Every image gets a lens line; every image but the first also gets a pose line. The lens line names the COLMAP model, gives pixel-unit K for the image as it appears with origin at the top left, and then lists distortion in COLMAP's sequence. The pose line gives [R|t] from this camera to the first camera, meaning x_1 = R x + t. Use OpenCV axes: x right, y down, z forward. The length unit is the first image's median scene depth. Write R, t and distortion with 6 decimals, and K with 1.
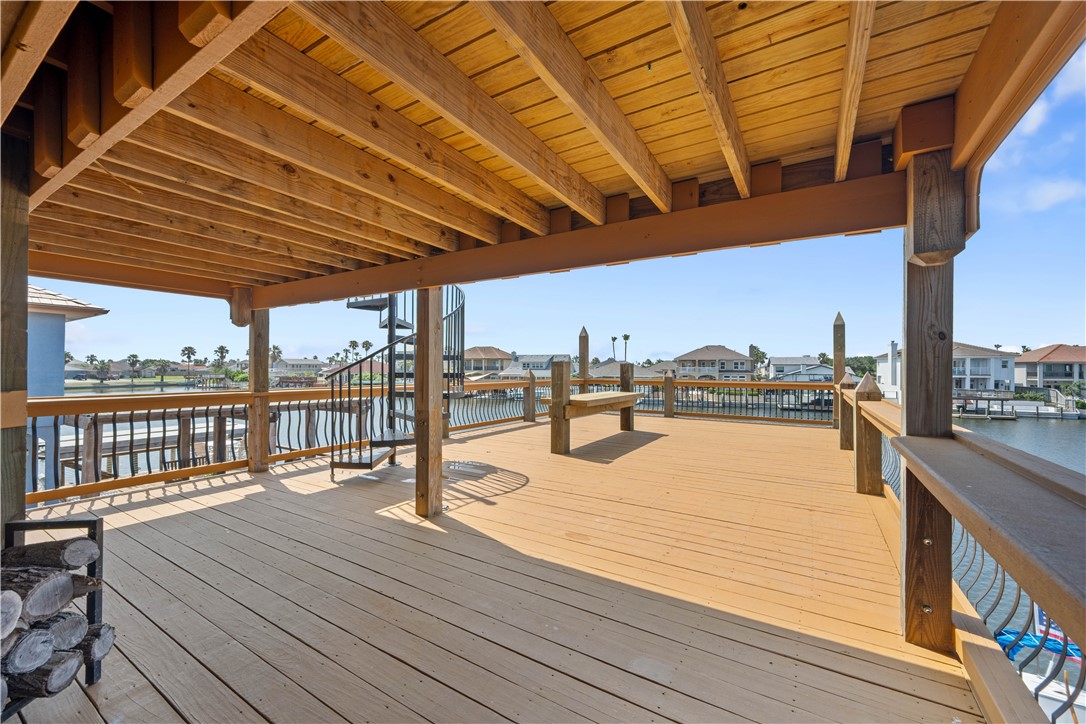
lens RADIAL K [[431.3, 0, 548.4], [0, 431.3, 365.6], [0, 0, 1]] dist [-0.001804, 0.000430]
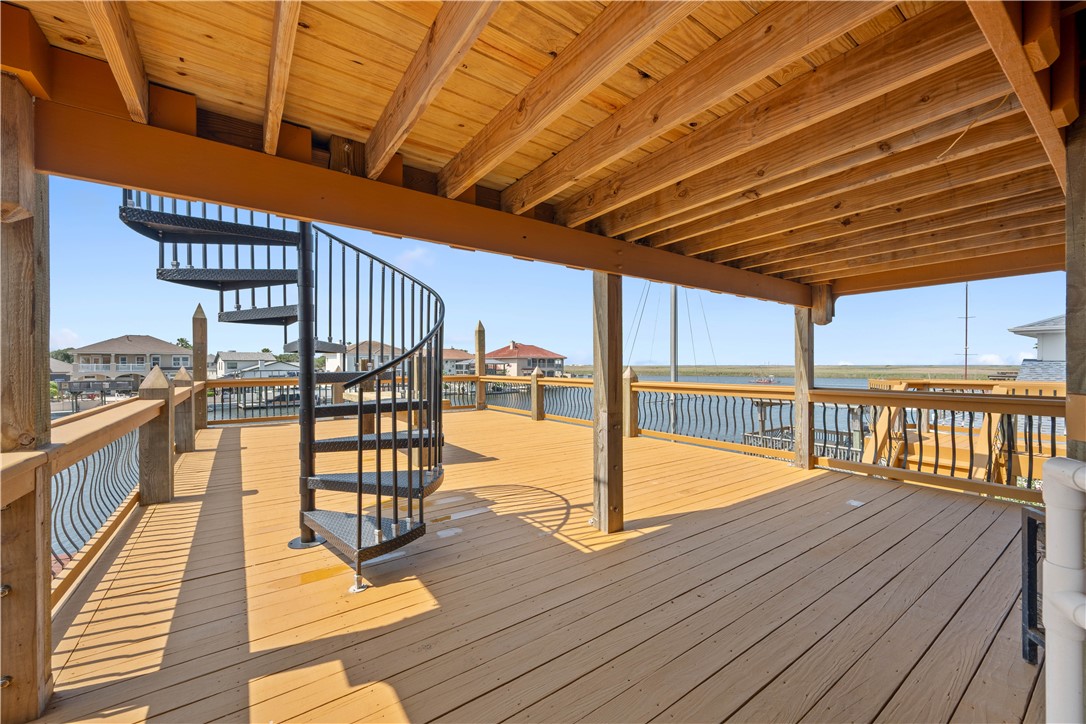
lens RADIAL K [[431.3, 0, 547.3], [0, 431.3, 363.1], [0, 0, 1]] dist [-0.001804, 0.000430]
pose [[0.386541, -0.006318, 0.922251, -0.059513], [0.002001, 0.999980, 0.006012, -0.000531], [-0.922270, -0.000479, 0.386546, 0.044592]]
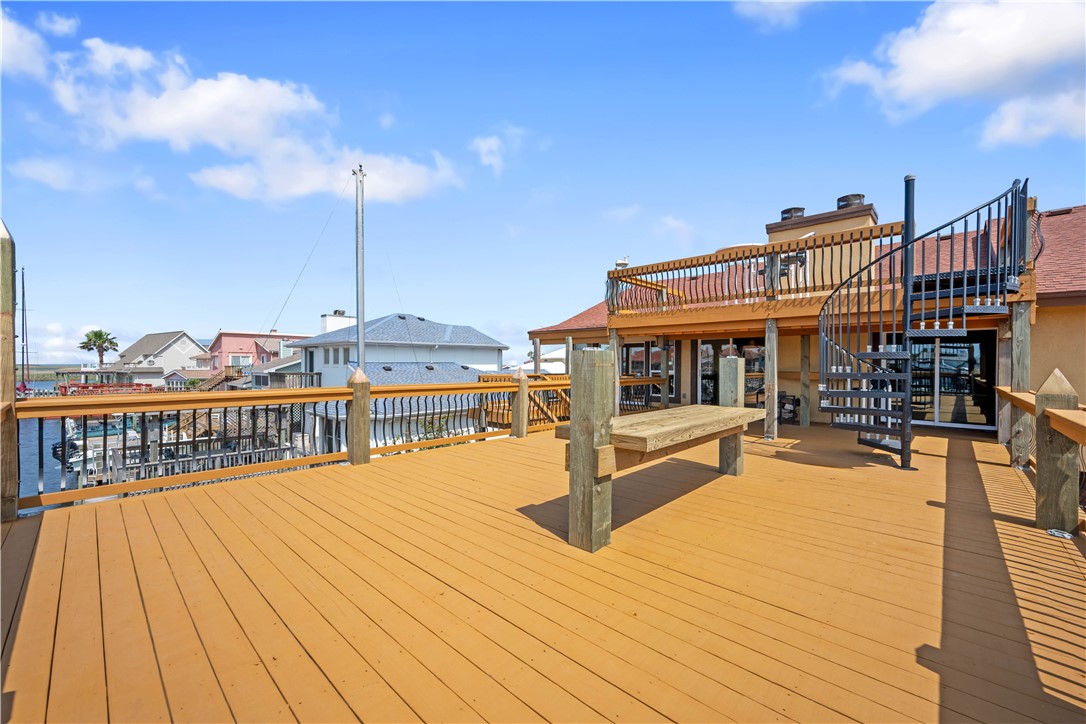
lens RADIAL K [[431.3, 0, 543.8], [0, 431.3, 365.0], [0, 0, 1]] dist [-0.001804, 0.000430]
pose [[-0.980218, -0.009263, 0.197705, 1.089931], [-0.009343, 0.999956, 0.000527, 0.004573], [-0.197701, -0.001331, -0.980262, 1.899261]]
